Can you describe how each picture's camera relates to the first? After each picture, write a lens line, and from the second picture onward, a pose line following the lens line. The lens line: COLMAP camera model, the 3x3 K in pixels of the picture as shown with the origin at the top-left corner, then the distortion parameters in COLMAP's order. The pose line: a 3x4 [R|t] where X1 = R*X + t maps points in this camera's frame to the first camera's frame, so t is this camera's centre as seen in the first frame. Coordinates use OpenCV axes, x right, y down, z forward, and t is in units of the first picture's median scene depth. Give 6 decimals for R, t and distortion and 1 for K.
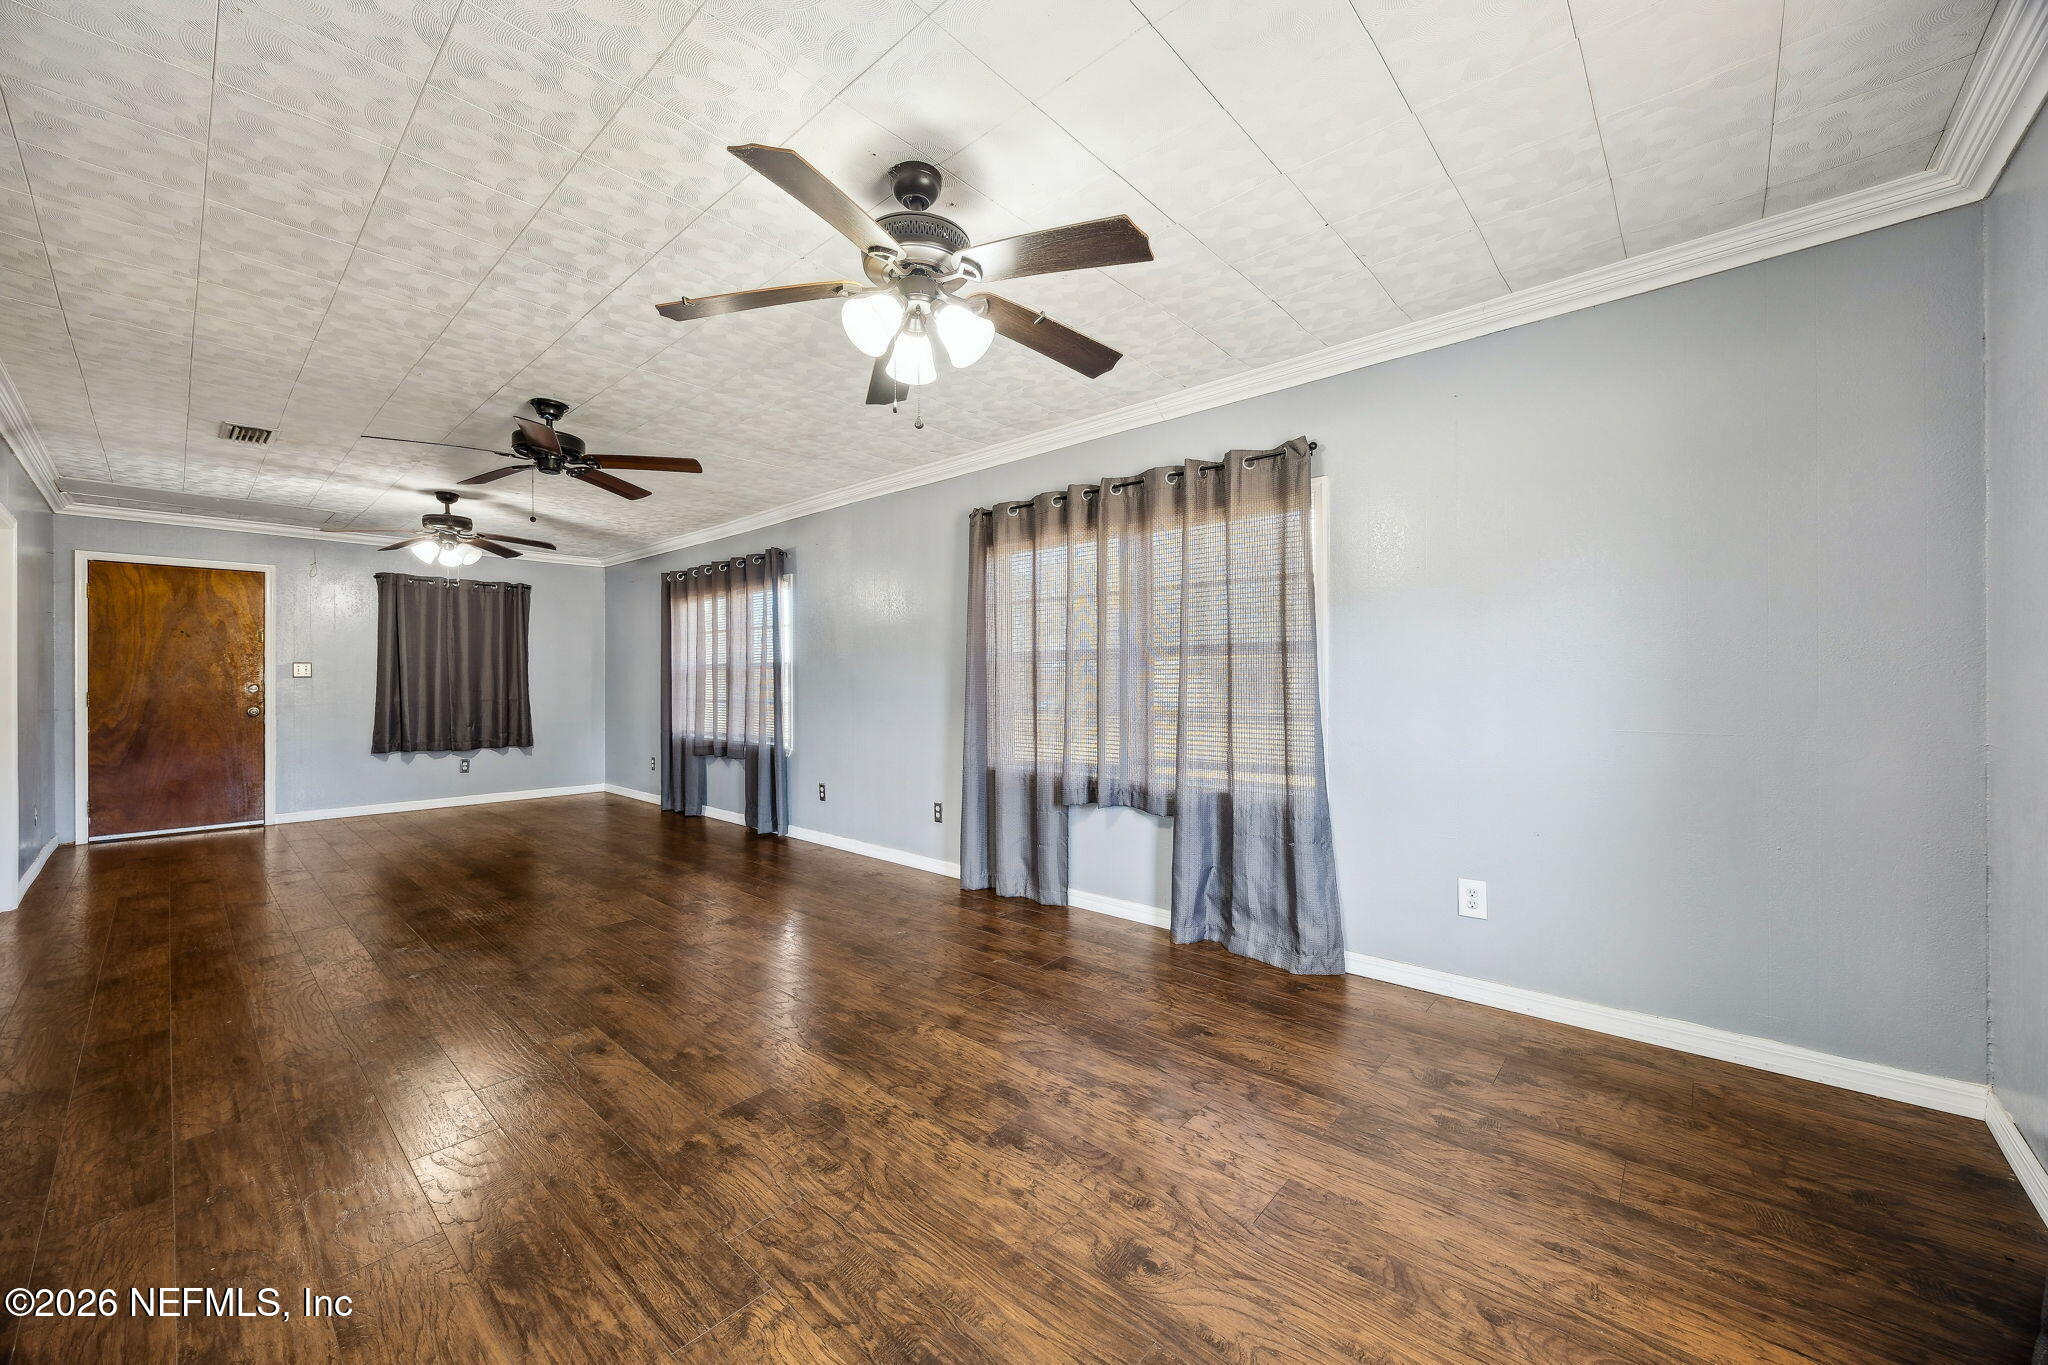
lens RADIAL K [[797.8, 0, 1021.9], [0, 797.8, 677.6], [0, 0, 1]] dist [-0.003120, -0.000635]
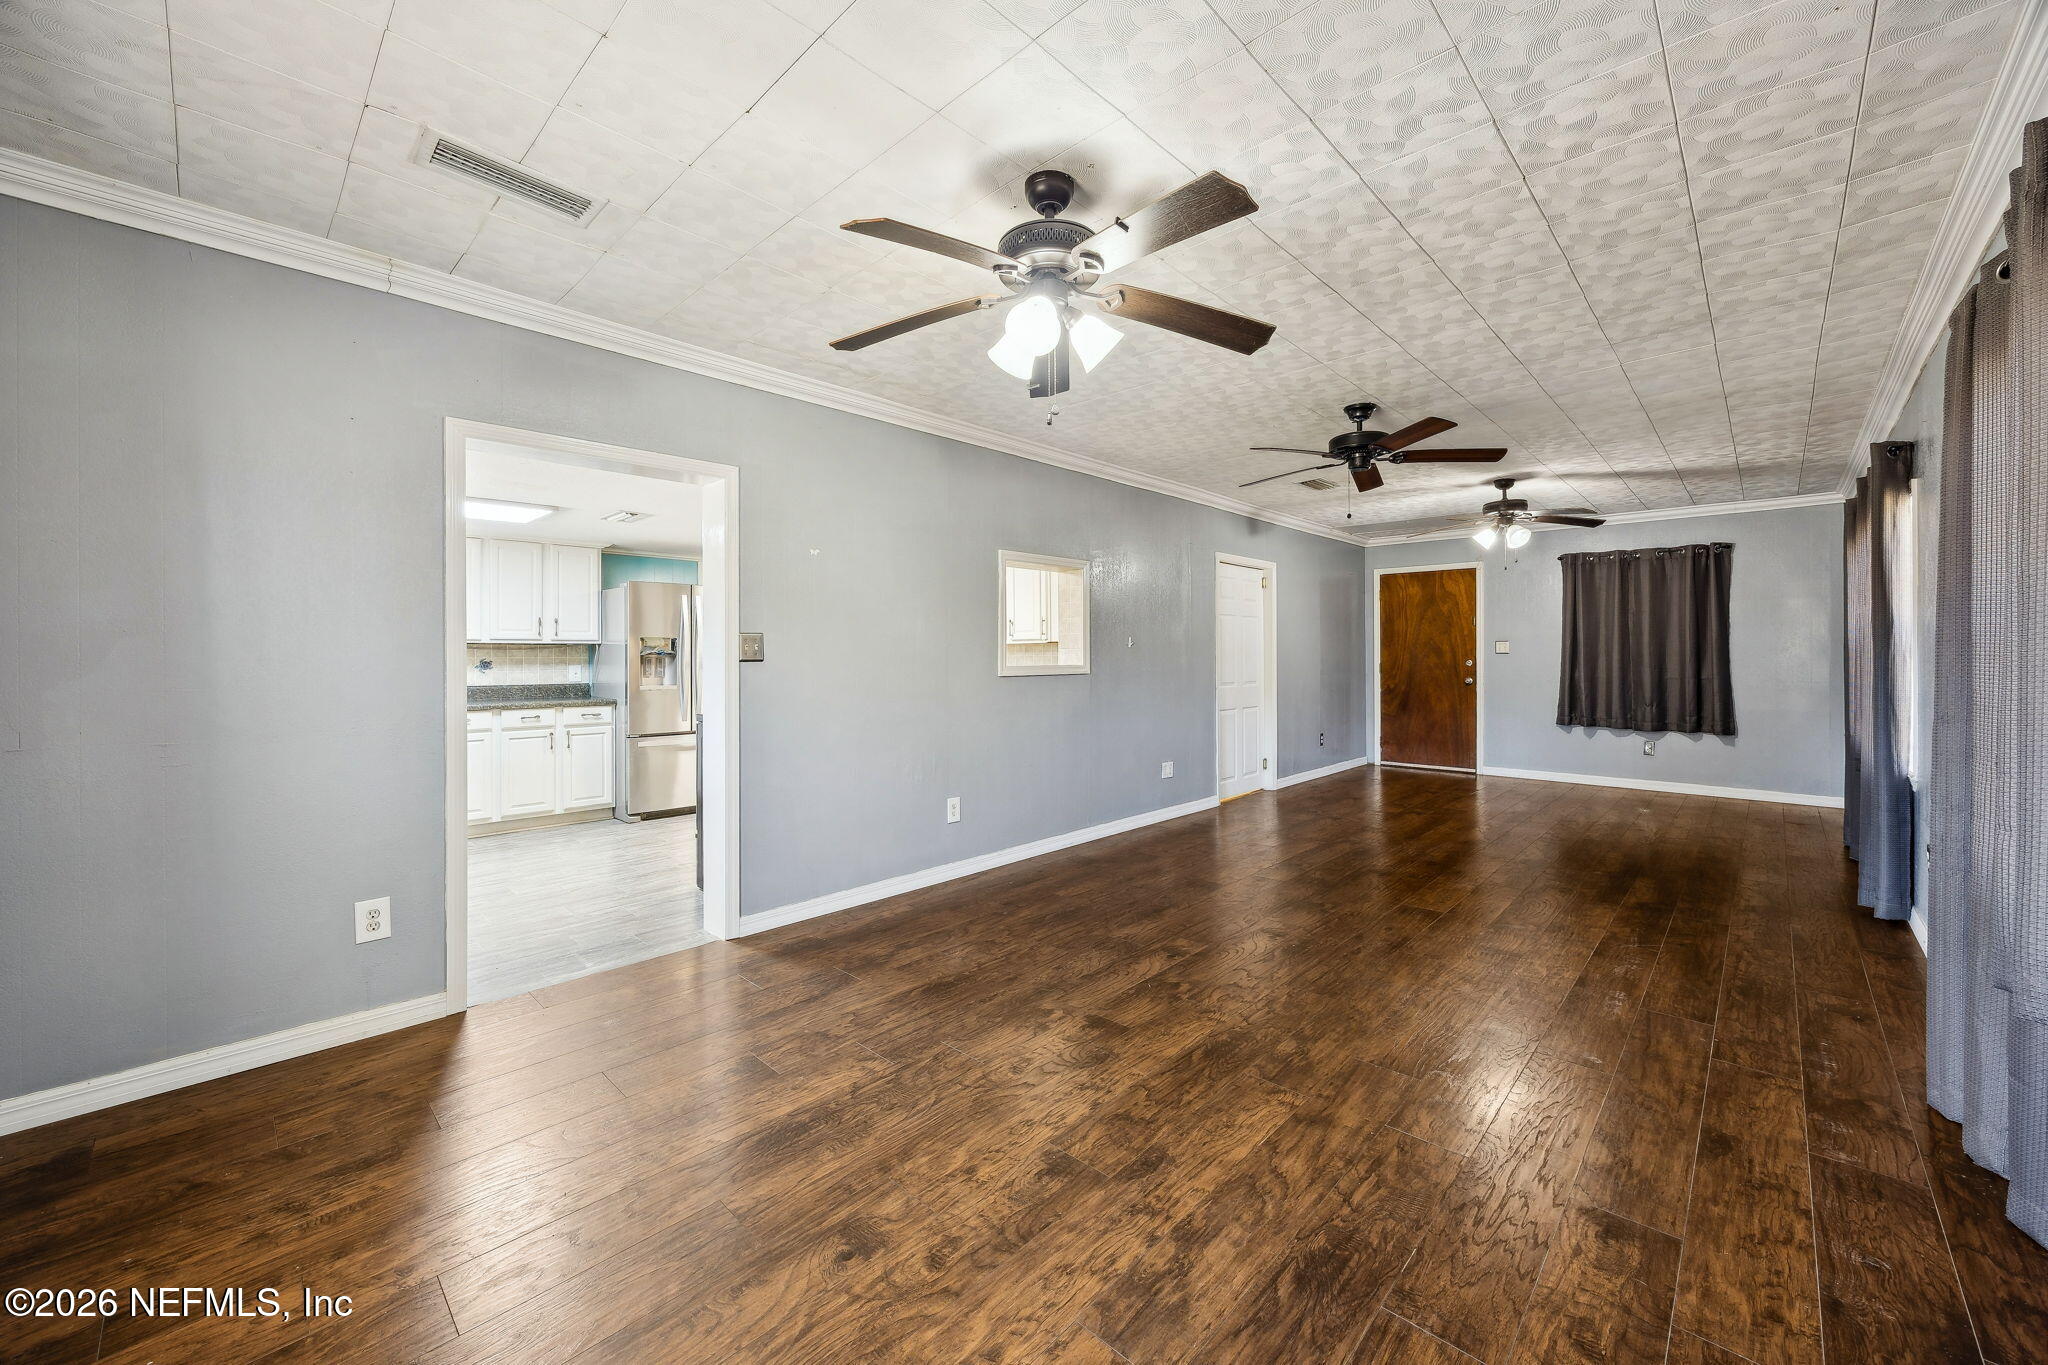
lens RADIAL K [[797.8, 0, 1008.8], [0, 797.8, 662.8], [0, 0, 1]] dist [-0.003120, -0.000635]
pose [[-0.070670, 0.013954, -0.997402, 0.793554], [0.004357, 0.999897, 0.013681, -0.014647], [0.997490, -0.003379, -0.070723, 0.891472]]
